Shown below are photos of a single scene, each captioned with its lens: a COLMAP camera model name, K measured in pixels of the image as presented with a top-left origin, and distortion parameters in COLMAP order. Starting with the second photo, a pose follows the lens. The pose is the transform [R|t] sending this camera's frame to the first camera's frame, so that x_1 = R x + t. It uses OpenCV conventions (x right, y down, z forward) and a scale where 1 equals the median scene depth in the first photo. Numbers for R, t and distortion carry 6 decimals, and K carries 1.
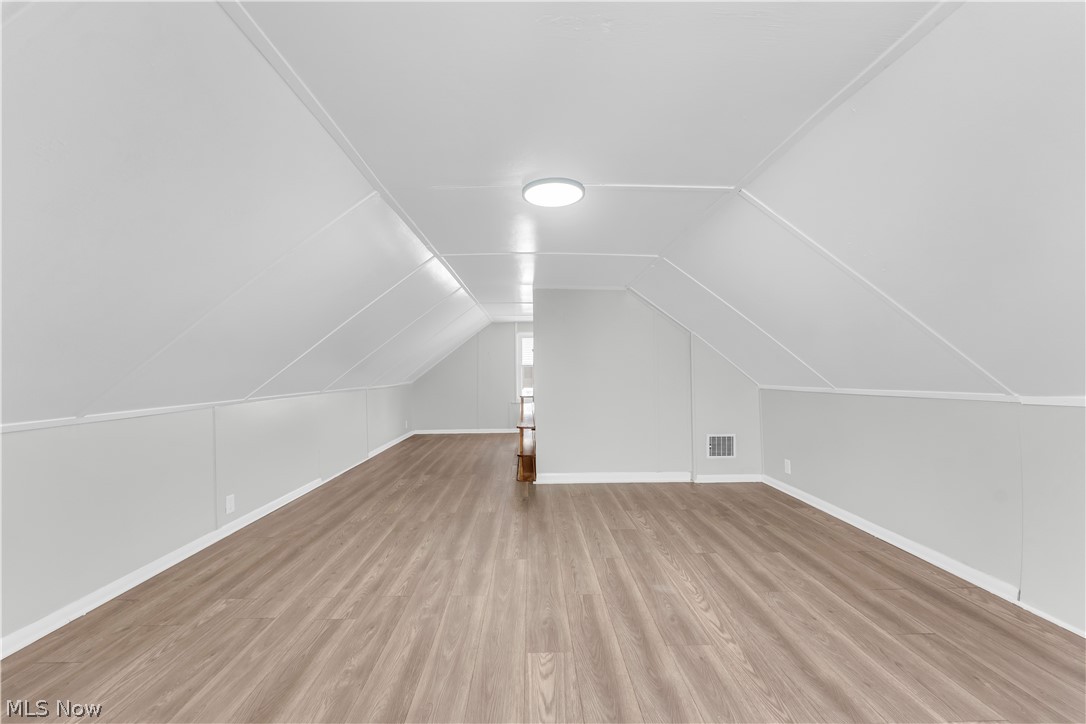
lens RADIAL K [[441.2, 0, 535.6], [0, 441.2, 369.0], [0, 0, 1]] dist [-0.001545, -0.000472]
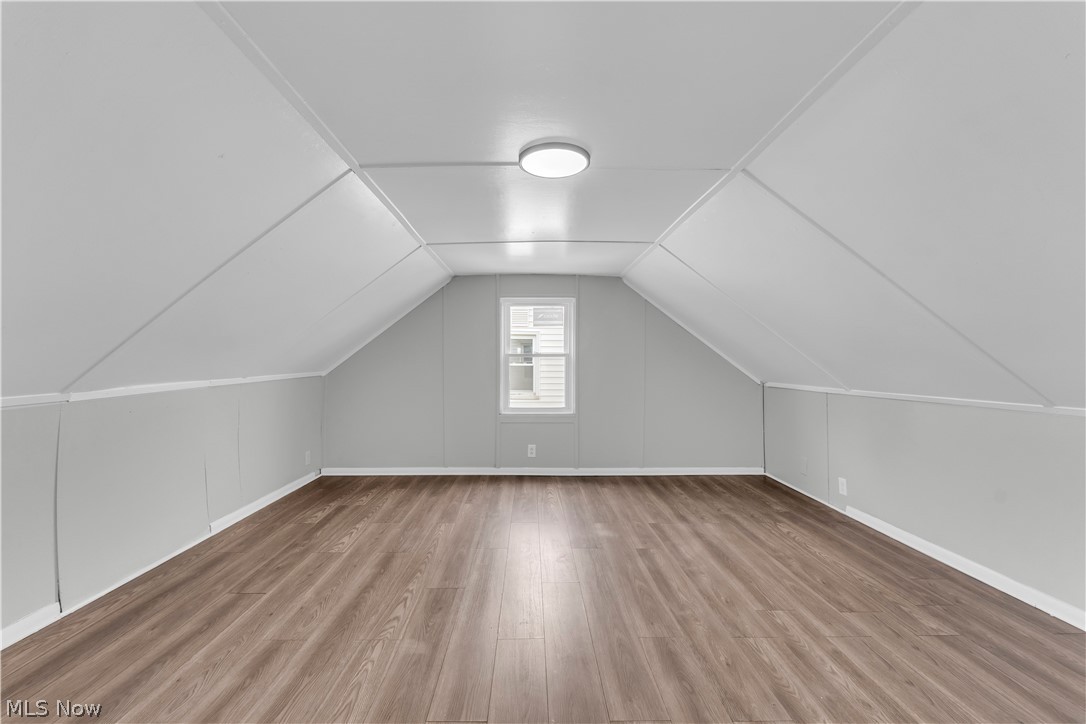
lens RADIAL K [[441.2, 0, 535.6], [0, 441.2, 369.0], [0, 0, 1]] dist [-0.001545, -0.000472]
pose [[-0.999970, 0.007756, -0.000720, 0.085799], [0.007749, 0.999932, 0.008706, 0.008897], [0.000788, 0.008701, -0.999962, 1.968954]]
